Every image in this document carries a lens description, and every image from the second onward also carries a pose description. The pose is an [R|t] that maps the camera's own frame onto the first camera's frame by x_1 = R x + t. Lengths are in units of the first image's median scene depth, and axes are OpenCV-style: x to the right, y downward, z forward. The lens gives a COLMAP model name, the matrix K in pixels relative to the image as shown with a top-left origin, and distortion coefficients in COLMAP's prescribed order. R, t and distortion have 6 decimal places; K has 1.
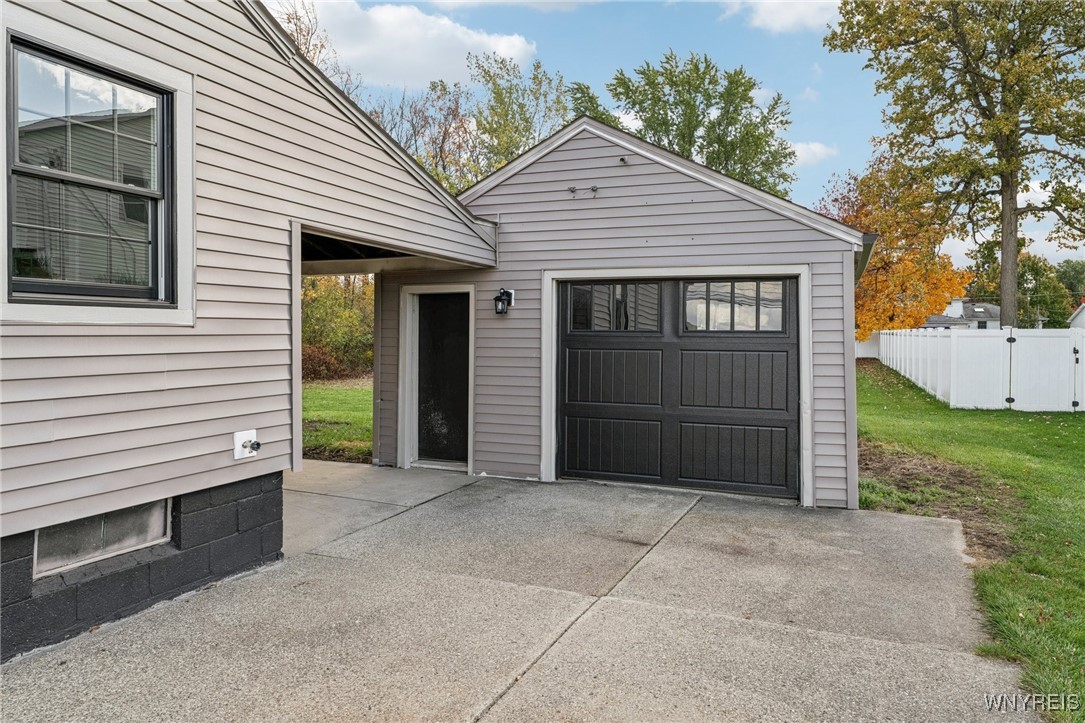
lens RADIAL K [[748.4, 0, 546.7], [0, 748.4, 342.4], [0, 0, 1]] dist [0.000959, 0.000759]
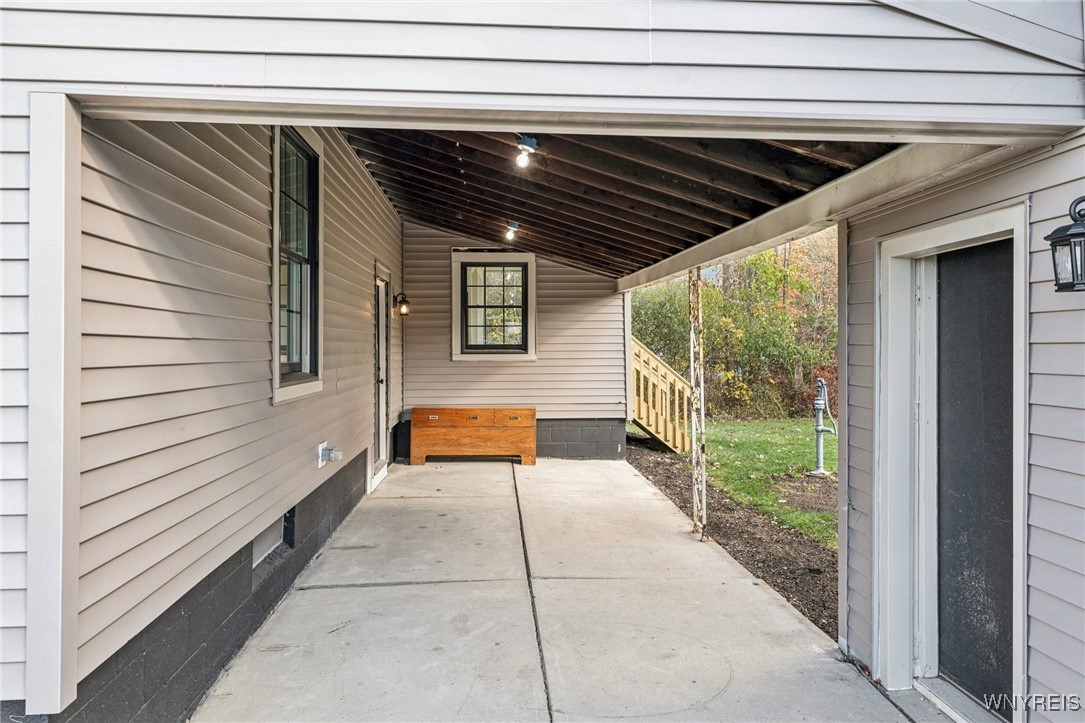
lens RADIAL K [[748.4, 0, 546.7], [0, 748.4, 342.4], [0, 0, 1]] dist [0.000959, 0.000759]
pose [[0.436881, -0.006236, -0.899498, 0.018314], [-0.010650, 0.999870, -0.012105, -0.002375], [0.899456, 0.014868, 0.436758, 0.125622]]
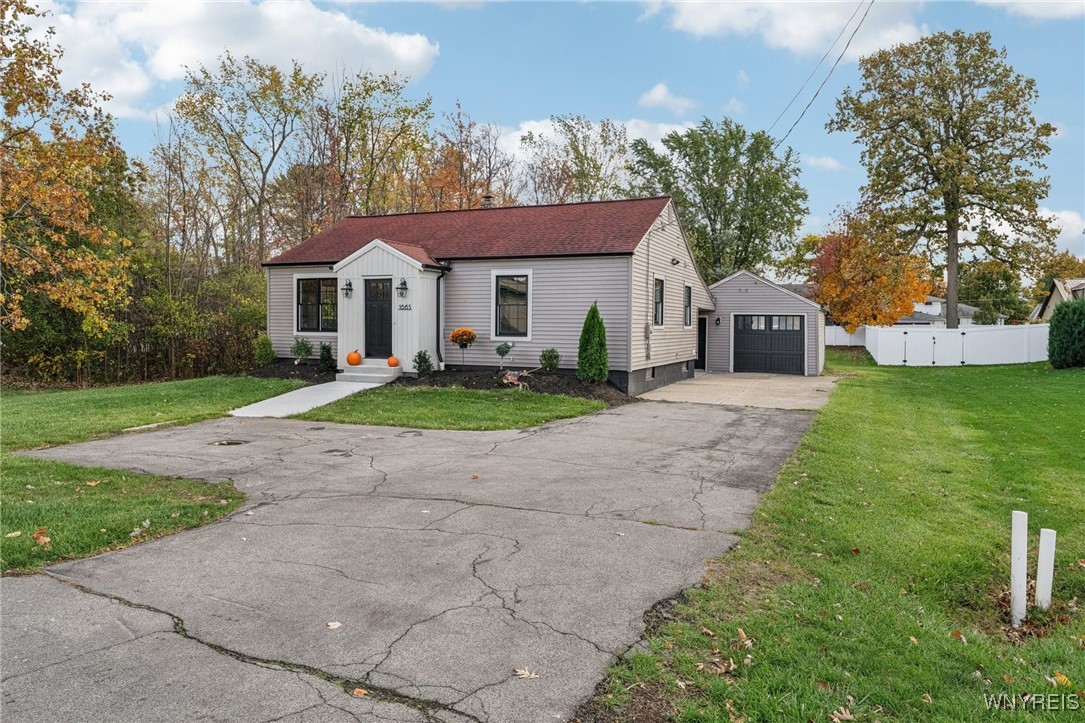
lens RADIAL K [[728.1, 0, 540.0], [0, 728.1, 332.4], [0, 0, 1]] dist [0.000128, -0.000191]
pose [[0.999596, 0.003016, -0.028272, -0.144675], [-0.003122, 0.999988, -0.003709, 0.002412], [0.028261, 0.003796, 0.999593, -0.439422]]
